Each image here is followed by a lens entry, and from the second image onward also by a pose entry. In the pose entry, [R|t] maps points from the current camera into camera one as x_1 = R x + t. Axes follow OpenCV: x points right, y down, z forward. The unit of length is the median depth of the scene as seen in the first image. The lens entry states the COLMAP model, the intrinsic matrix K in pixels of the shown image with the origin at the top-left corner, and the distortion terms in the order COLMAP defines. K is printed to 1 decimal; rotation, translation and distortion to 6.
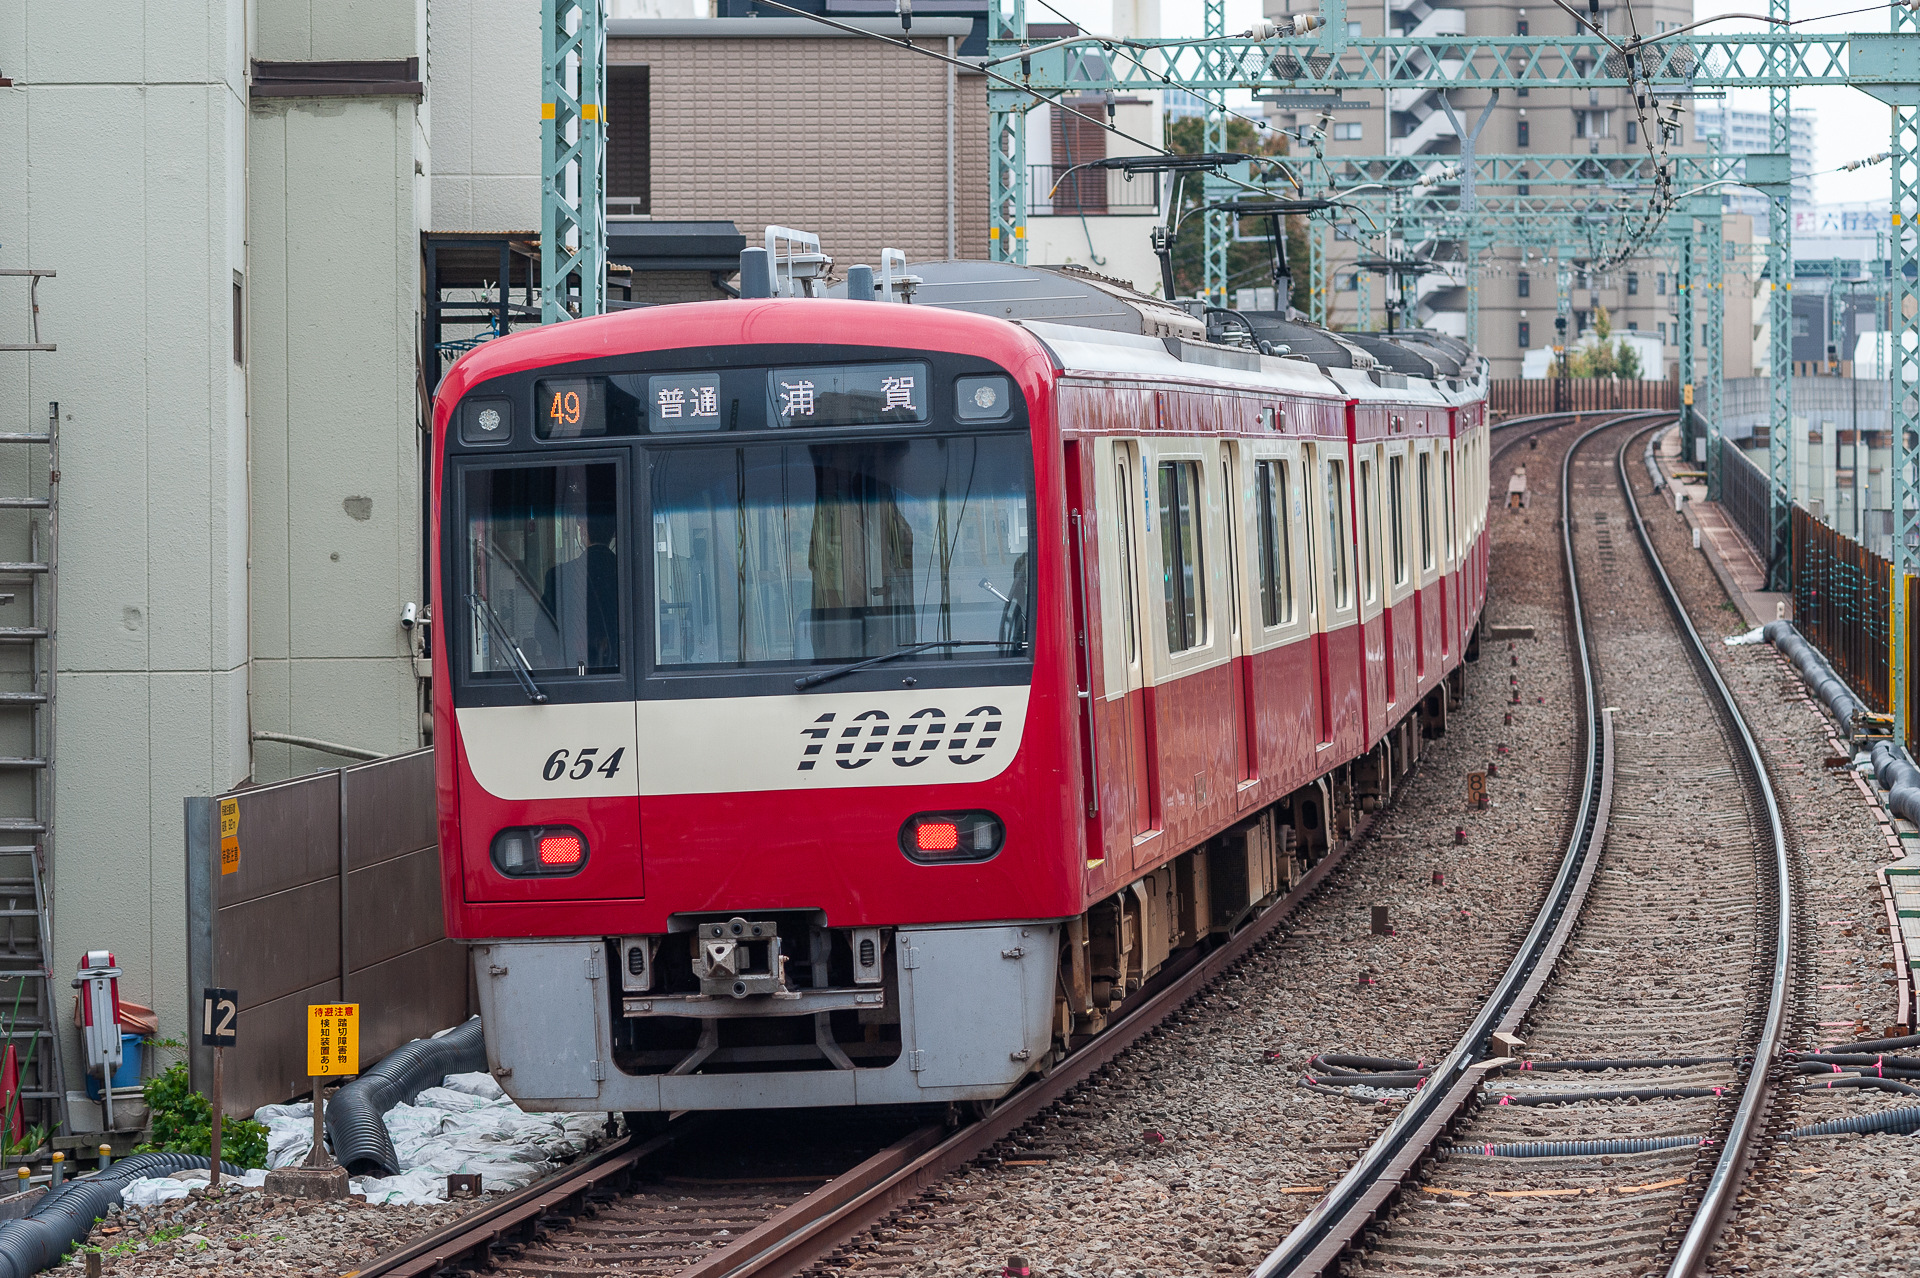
lens RADIAL K [[7621.8, 0, 961.1], [0, 7621.8, 636.0], [0, 0, 1]] dist [-0.092738, -1.174386]
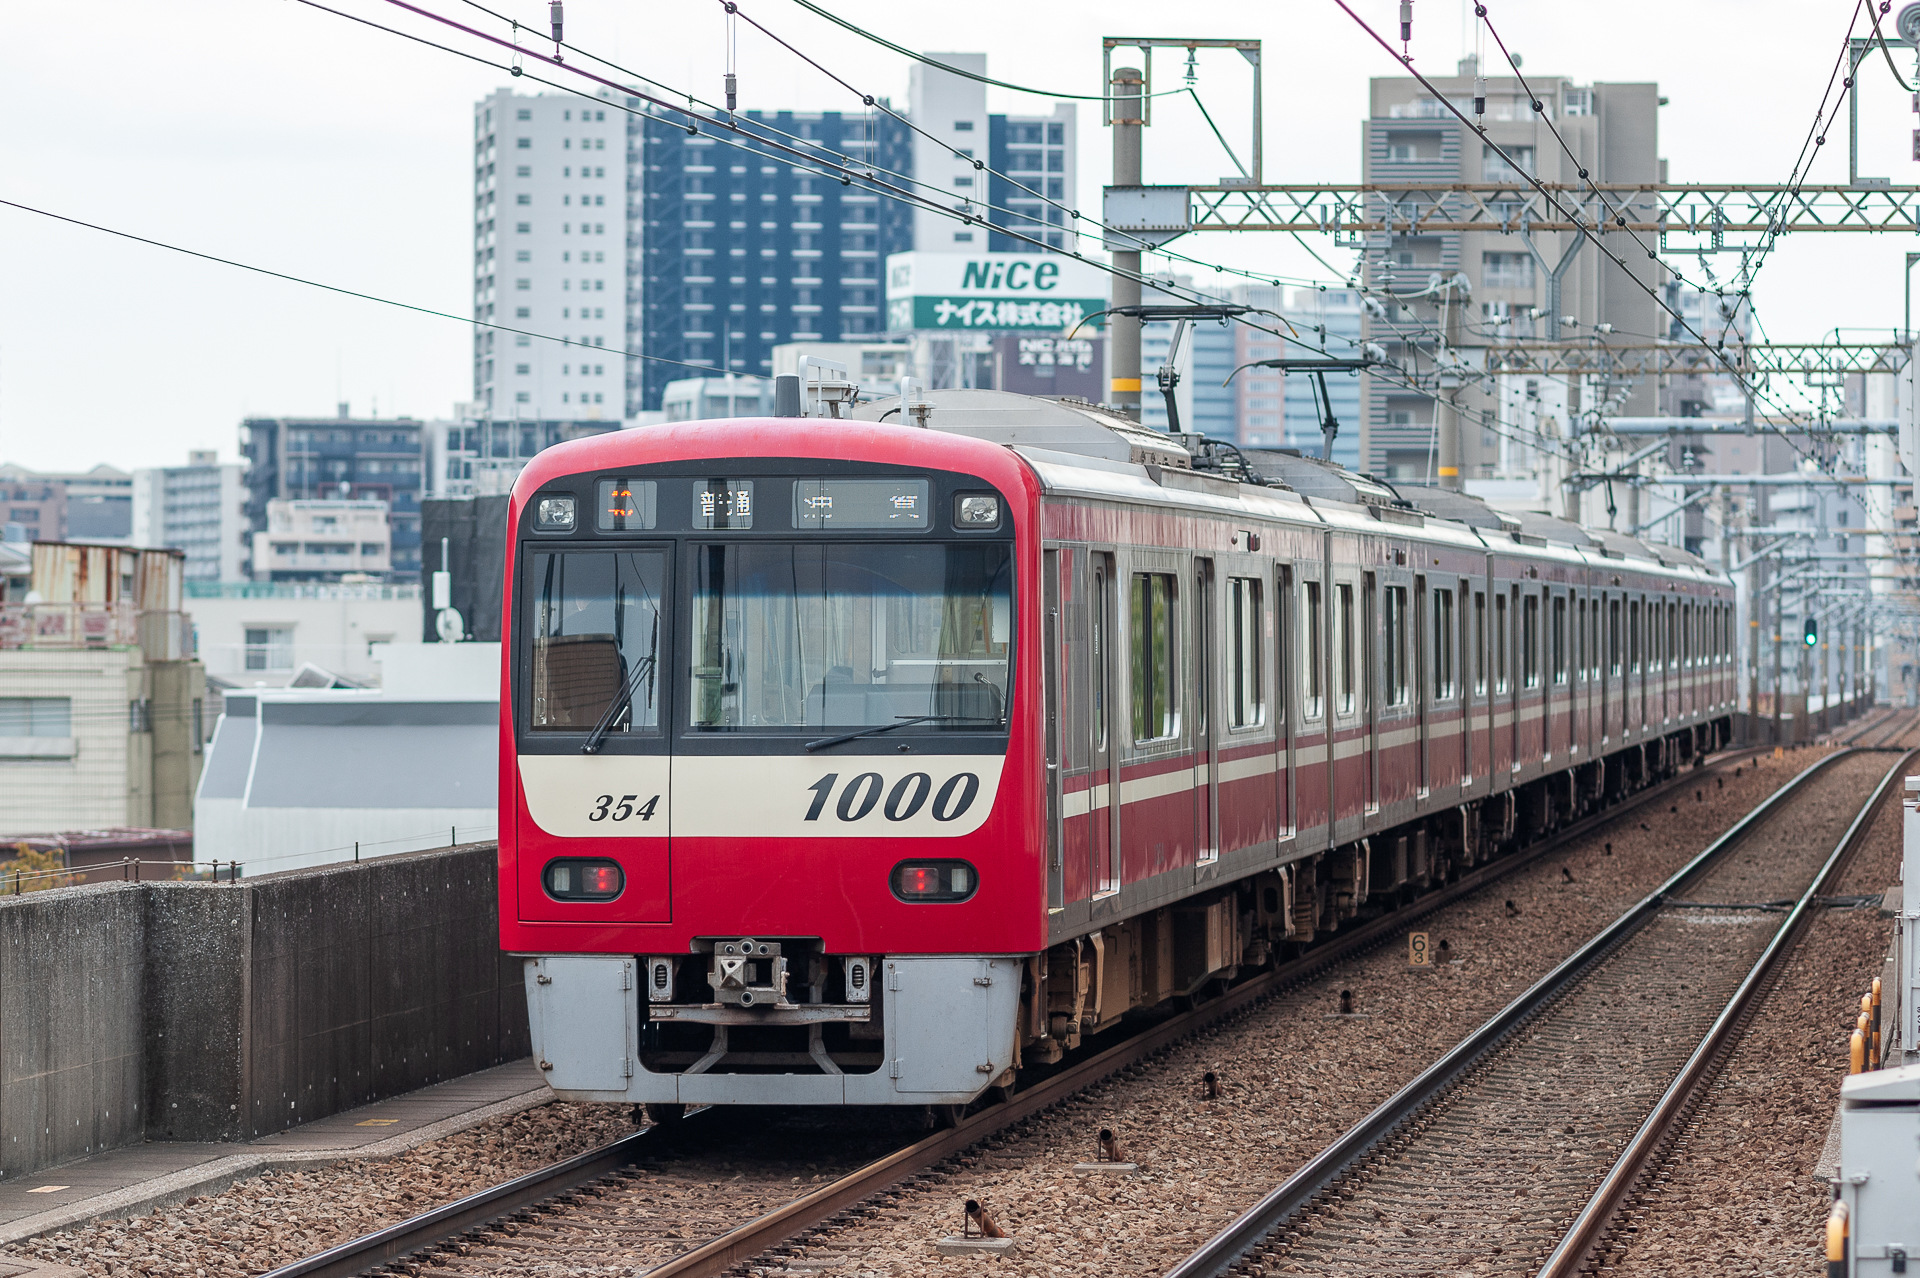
lens RADIAL K [[7869.2, 0, 958.2], [0, 7869.2, 638.1], [0, 0, 1]] dist [-0.027011, -2.528900]
pose [[0.999120, 0.041511, -0.006046, 0.008451], [-0.041599, 0.999020, -0.015095, 0.006909], [0.005413, 0.015333, 0.999868, -0.220683]]
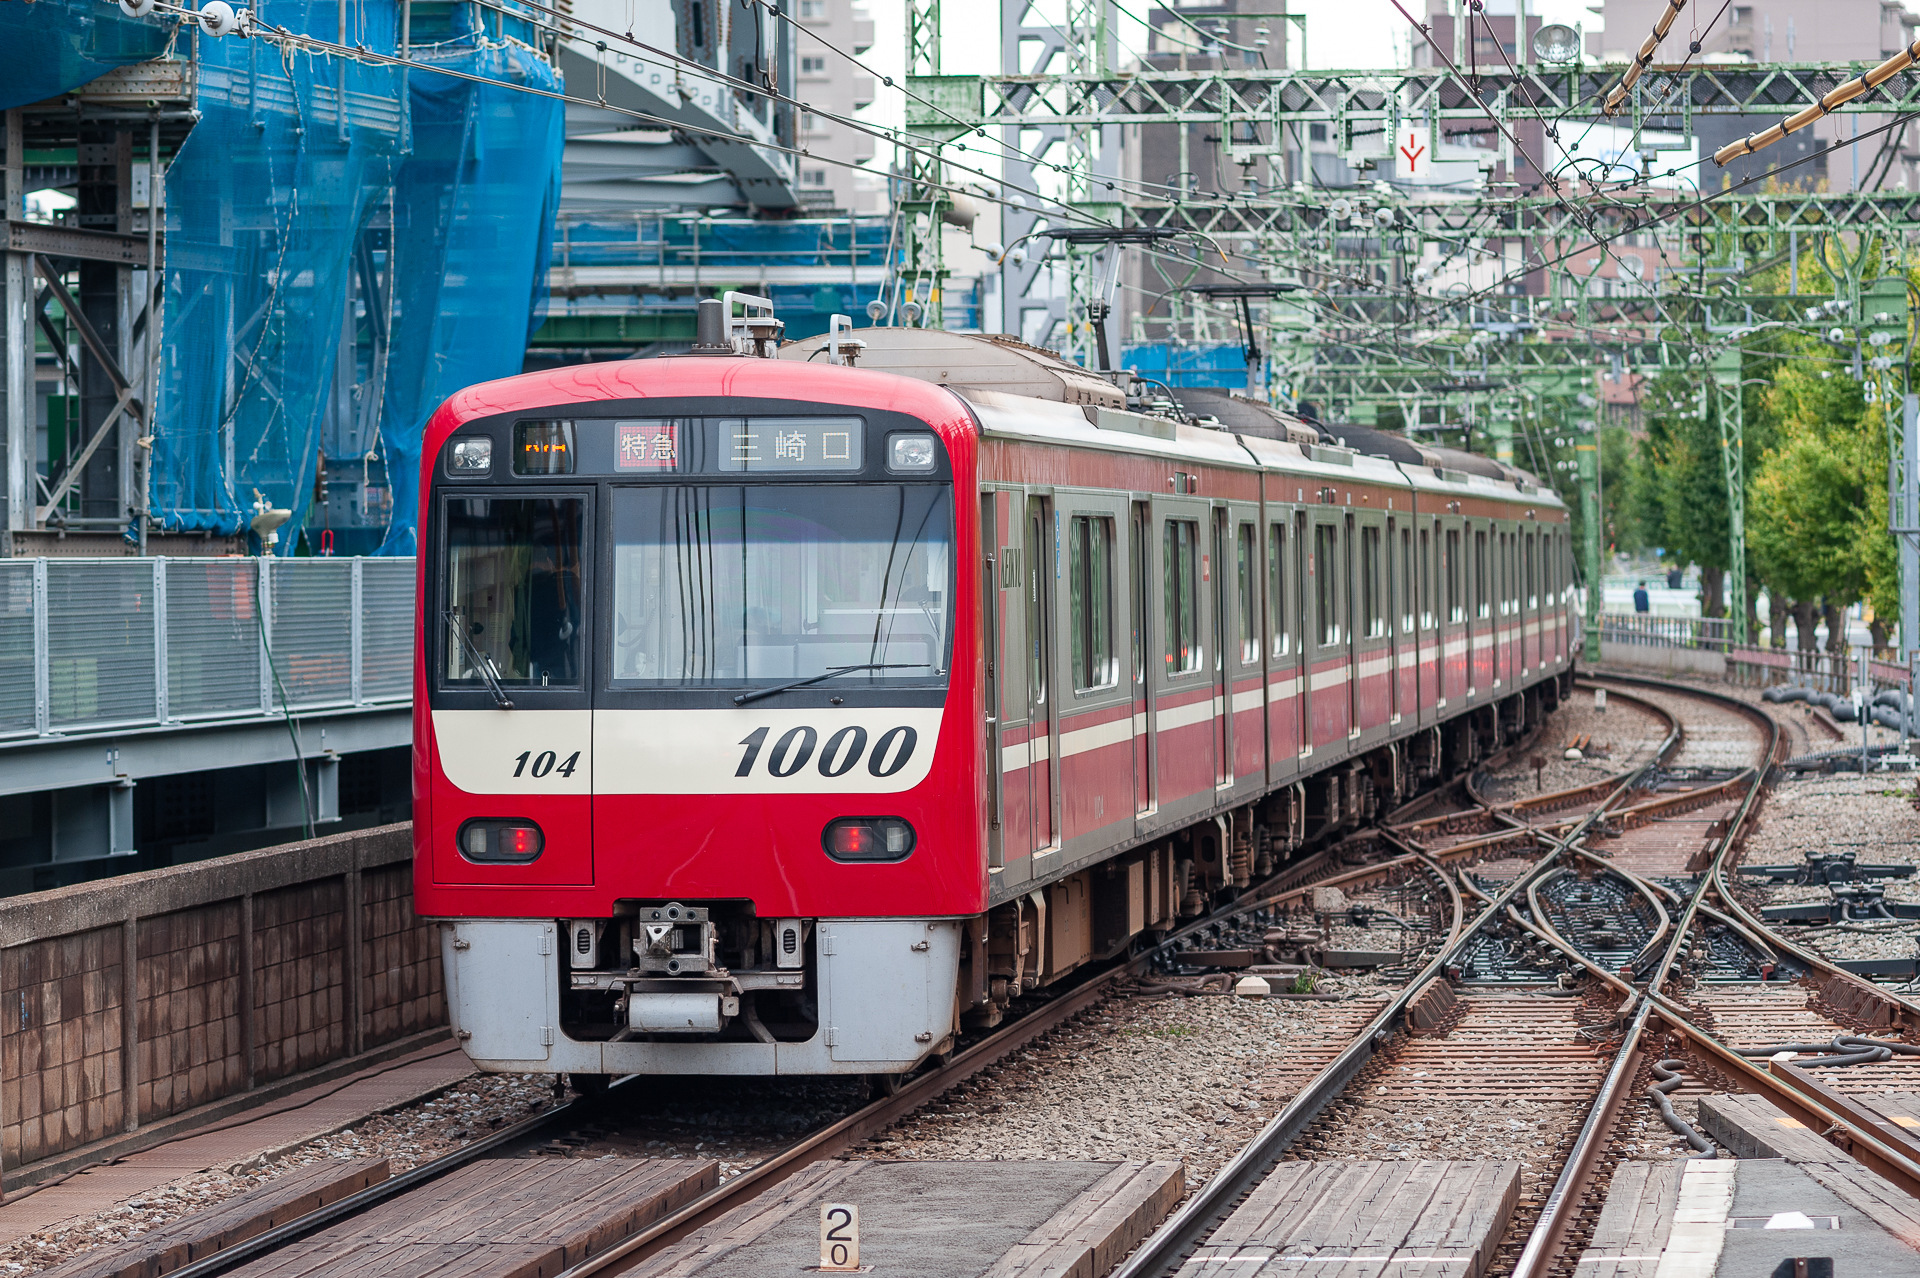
lens RADIAL K [[7354.6, 0, 960.4], [0, 7354.6, 536.0], [0, 0, 1]] dist [0.789547, -0.878186]
pose [[0.999229, 0.038578, 0.007221, 0.002650], [-0.038424, 0.999053, -0.020426, 0.003148], [-0.008002, 0.020133, 0.999765, -0.091616]]
